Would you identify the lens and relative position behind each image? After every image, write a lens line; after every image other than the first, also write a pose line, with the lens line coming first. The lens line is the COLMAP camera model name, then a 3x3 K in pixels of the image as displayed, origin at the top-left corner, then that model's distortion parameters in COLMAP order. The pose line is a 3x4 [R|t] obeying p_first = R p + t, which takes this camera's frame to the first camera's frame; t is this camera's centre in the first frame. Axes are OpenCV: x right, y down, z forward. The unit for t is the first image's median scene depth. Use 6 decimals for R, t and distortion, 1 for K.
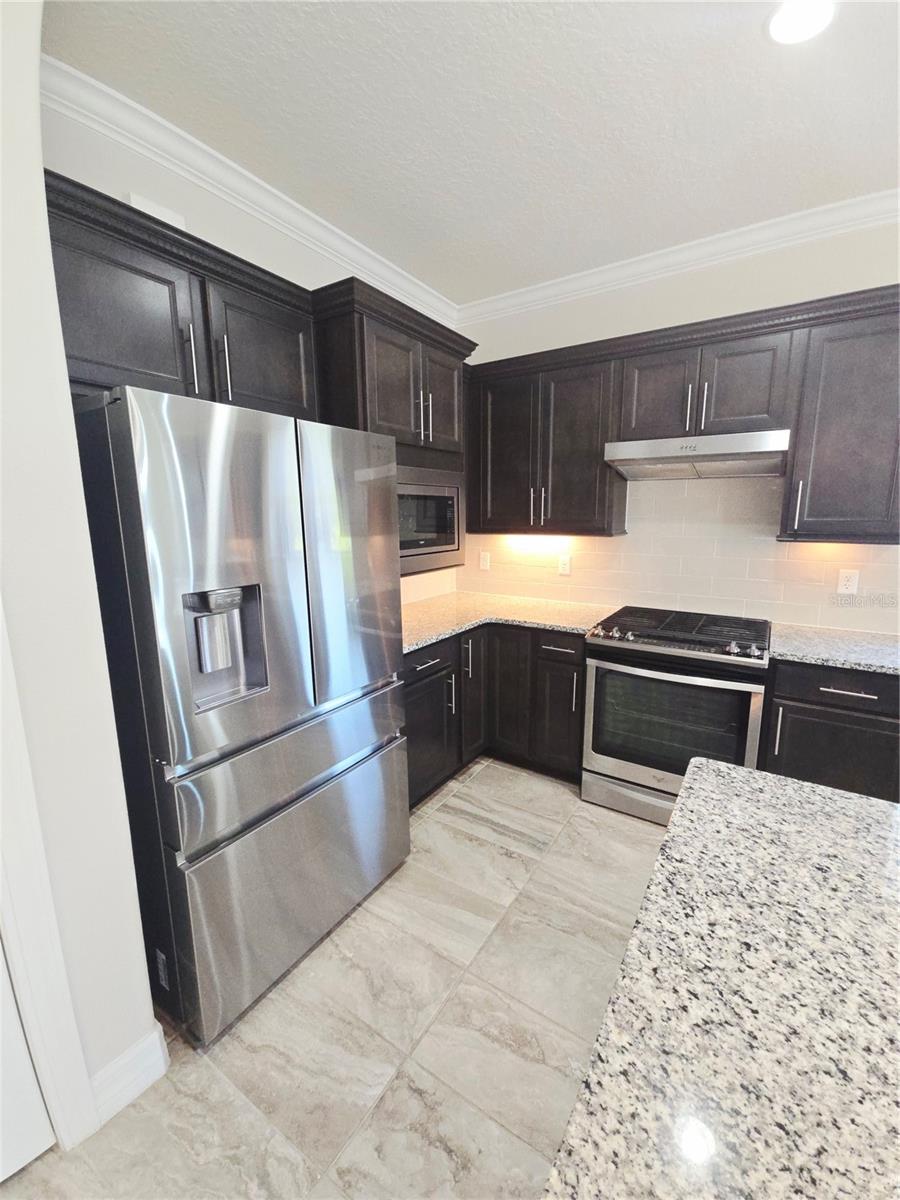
lens RADIAL K [[479.7, 0, 462.3], [0, 479.7, 599.7], [0, 0, 1]] dist [-0.002523, -0.000467]
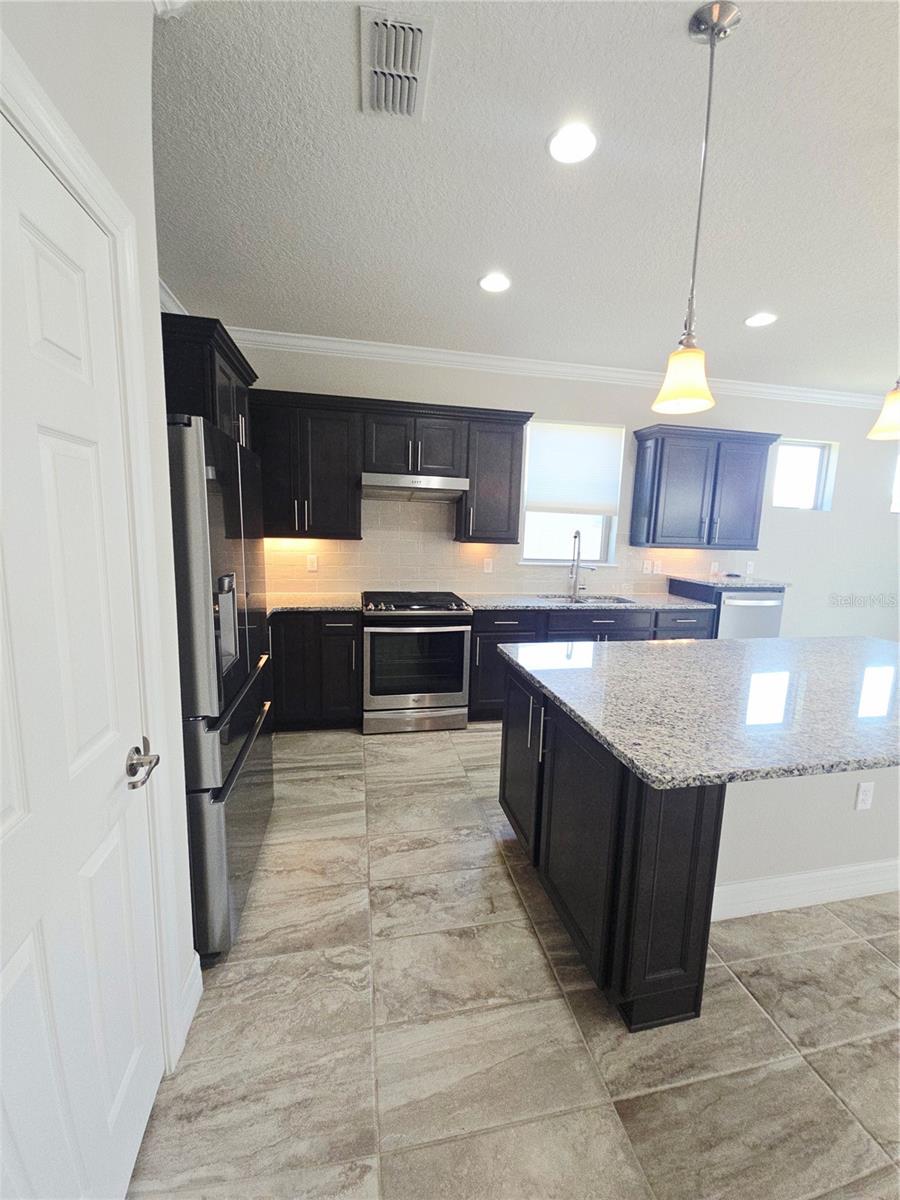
lens RADIAL K [[485.1, 0, 460.1], [0, 485.1, 597.9], [0, 0, 1]] dist [0.015728, -0.015432]
pose [[0.707913, -0.078061, 0.701973, -0.514242], [0.088093, 0.995871, 0.021904, 0.031617], [-0.700785, 0.046333, 0.711867, -0.188085]]
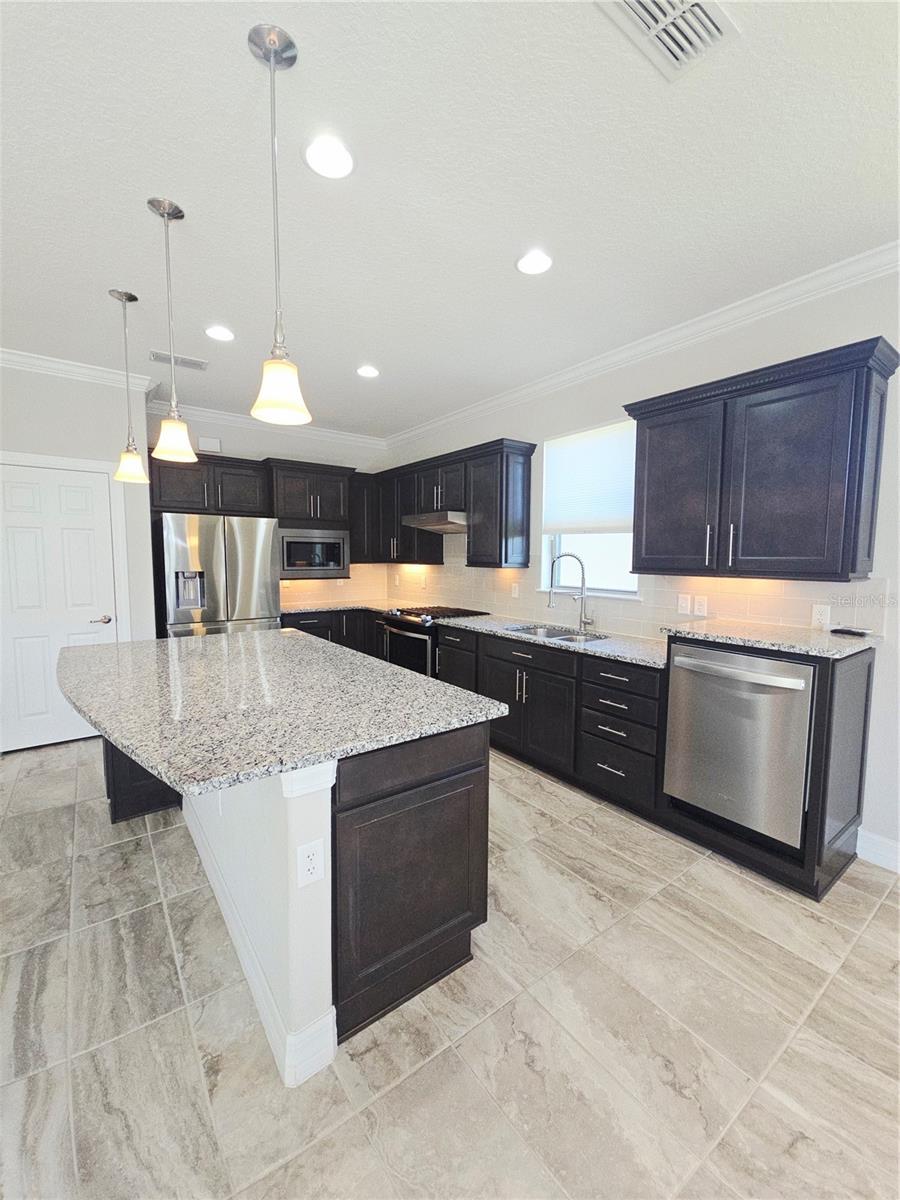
lens RADIAL K [[490.0, 0, 458.2], [0, 490.0, 596.9], [0, 0, 1]] dist [0.010103, -0.000043]
pose [[0.938994, 0.038882, -0.341729, 1.200441], [-0.067496, 0.995101, -0.072241, 0.131060], [0.337246, 0.090899, 0.937018, -0.760264]]
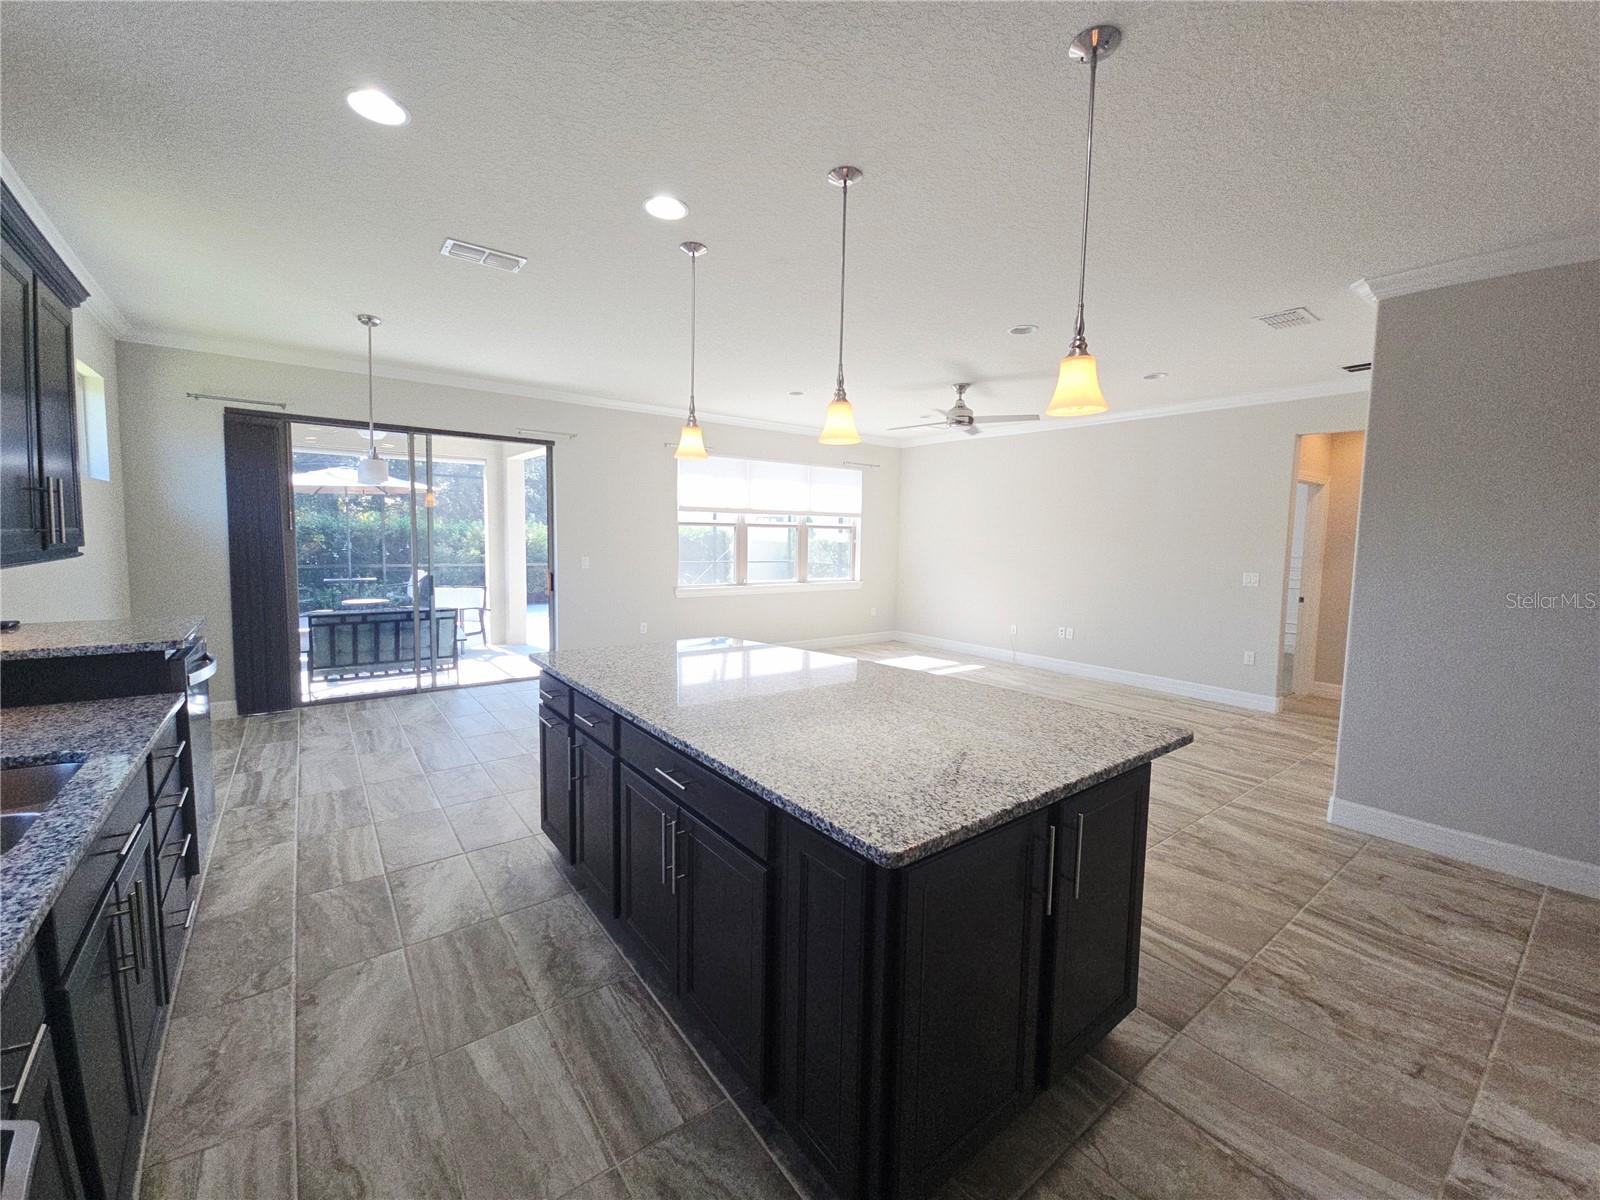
lens RADIAL K [[646.8, 0, 800.0], [0, 646.8, 600.0], [0, 0, 1]] dist [0.015728, -0.015432]
pose [[-0.939792, -0.041988, 0.339158, 0.134858], [0.051063, 0.964030, 0.260842, -0.150552], [-0.337911, 0.262455, -0.903844, 0.861523]]
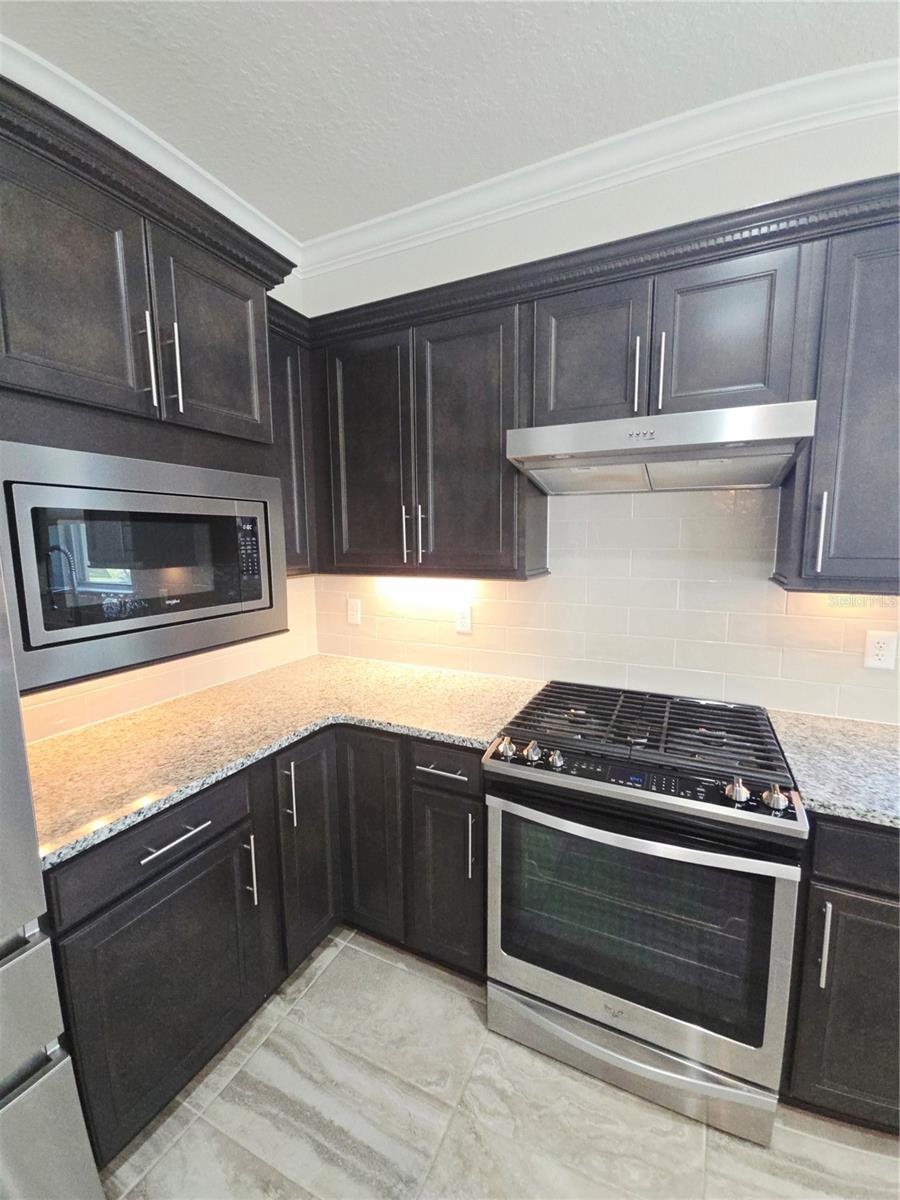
lens RADIAL K [[485.1, 0, 460.1], [0, 485.1, 597.9], [0, 0, 1]] dist [0.015728, -0.015432]
pose [[0.991663, -0.017240, 0.127700, 0.156542], [0.024268, 0.998263, -0.053683, -0.083642], [-0.126553, 0.056335, 0.990359, 0.408867]]
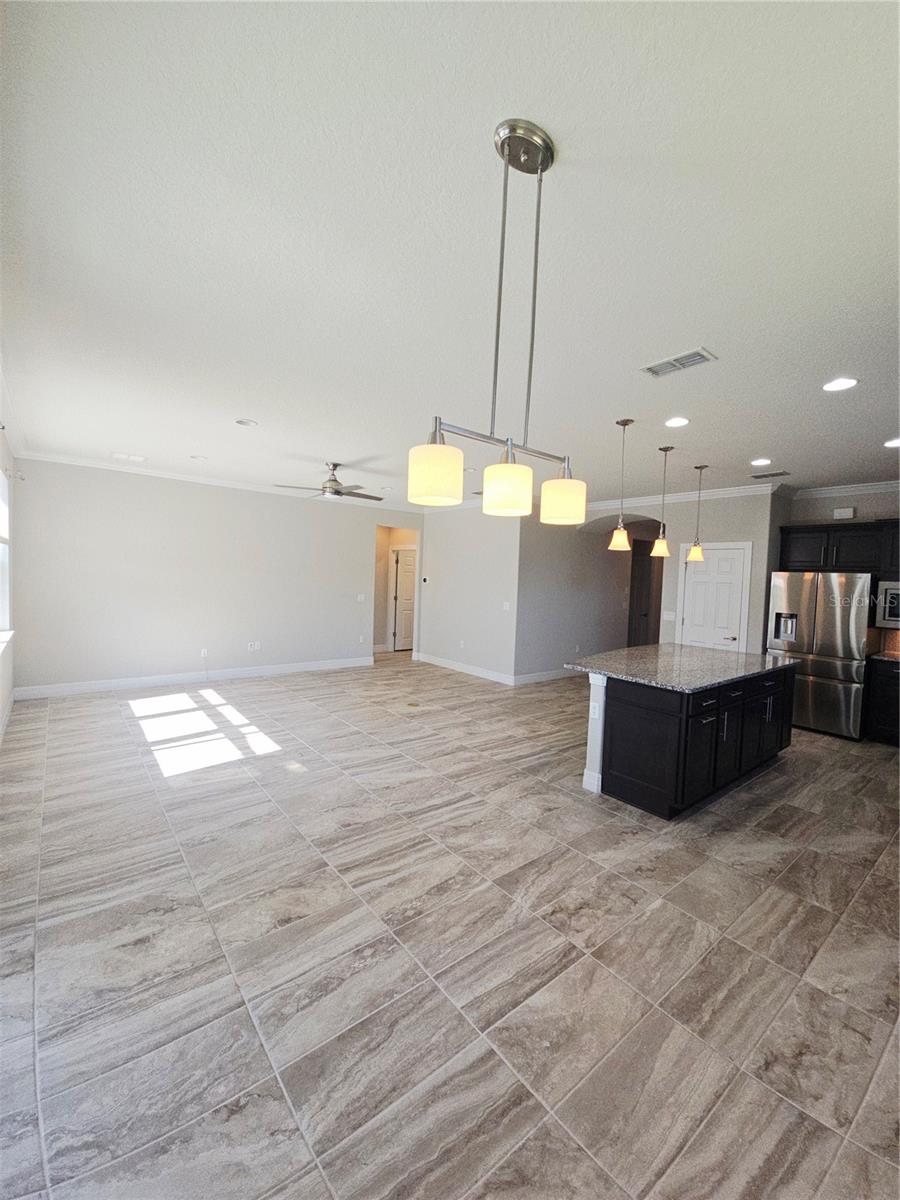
lens RADIAL K [[485.1, 0, 460.1], [0, 485.1, 597.9], [0, 0, 1]] dist [0.015728, -0.015432]
pose [[-0.299894, 0.034662, -0.953343, 2.431861], [-0.208547, 0.972786, 0.100972, 0.002325], [0.930899, 0.229097, -0.284504, -0.297136]]
